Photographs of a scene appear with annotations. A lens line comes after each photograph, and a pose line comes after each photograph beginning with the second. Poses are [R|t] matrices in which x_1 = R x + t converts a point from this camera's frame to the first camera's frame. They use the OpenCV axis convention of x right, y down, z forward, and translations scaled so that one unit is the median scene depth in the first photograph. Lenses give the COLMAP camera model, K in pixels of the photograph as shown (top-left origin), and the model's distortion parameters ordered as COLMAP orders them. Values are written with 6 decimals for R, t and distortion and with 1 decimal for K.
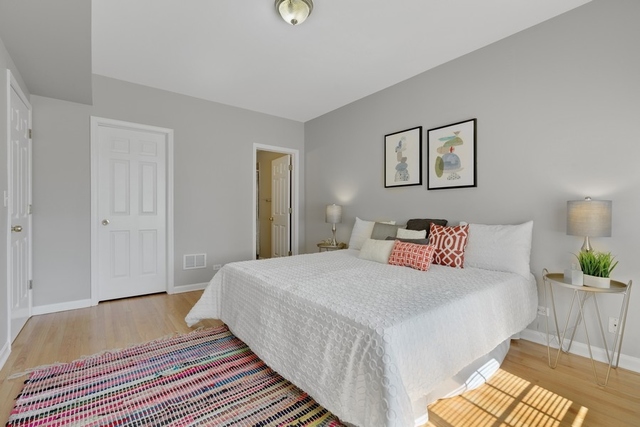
lens RADIAL K [[289.6, 0, 320.0], [0, 289.6, 213.5], [0, 0, 1]] dist [-0.004962, 0.000233]
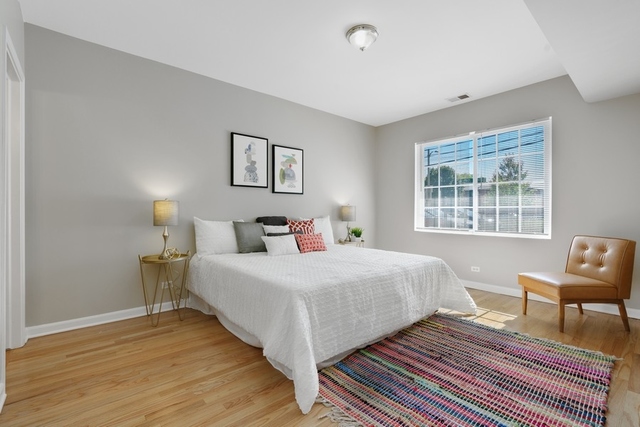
lens RADIAL K [[289.6, 0, 320.0], [0, 289.6, 213.5], [0, 0, 1]] dist [-0.004962, 0.000233]
pose [[-0.043022, -0.013426, 0.998984, -0.905036], [0.000381, 0.999909, 0.013455, -0.010687], [-0.999074, 0.000959, -0.043013, 0.883811]]
